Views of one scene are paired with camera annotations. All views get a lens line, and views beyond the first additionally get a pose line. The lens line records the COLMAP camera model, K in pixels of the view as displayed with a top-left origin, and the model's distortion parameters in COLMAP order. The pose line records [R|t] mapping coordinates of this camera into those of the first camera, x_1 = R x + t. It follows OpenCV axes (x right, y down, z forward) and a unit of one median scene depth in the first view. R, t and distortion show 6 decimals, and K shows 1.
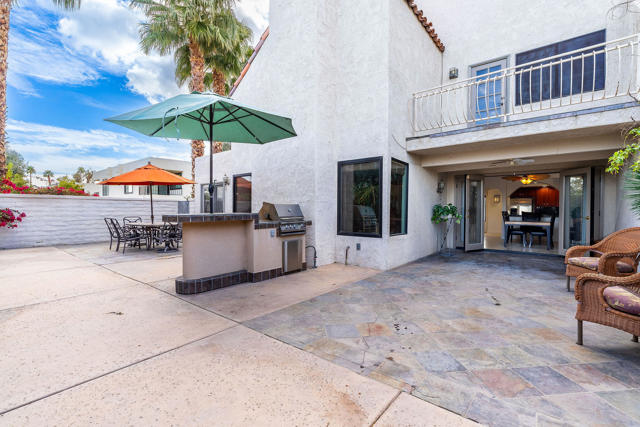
lens RADIAL K [[288.8, 0, 318.6], [0, 288.8, 213.4], [0, 0, 1]] dist [0.000121, 0.000201]
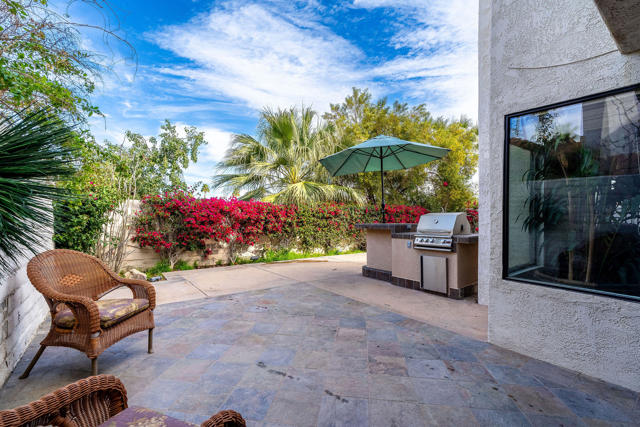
lens RADIAL K [[288.8, 0, 318.6], [0, 288.8, 213.4], [0, 0, 1]] dist [0.000121, 0.000201]
pose [[-0.256690, -0.021967, -0.966244, 1.090073], [-0.015798, 0.999703, -0.018531, -0.018323], [0.966365, 0.010508, -0.256961, 1.143558]]
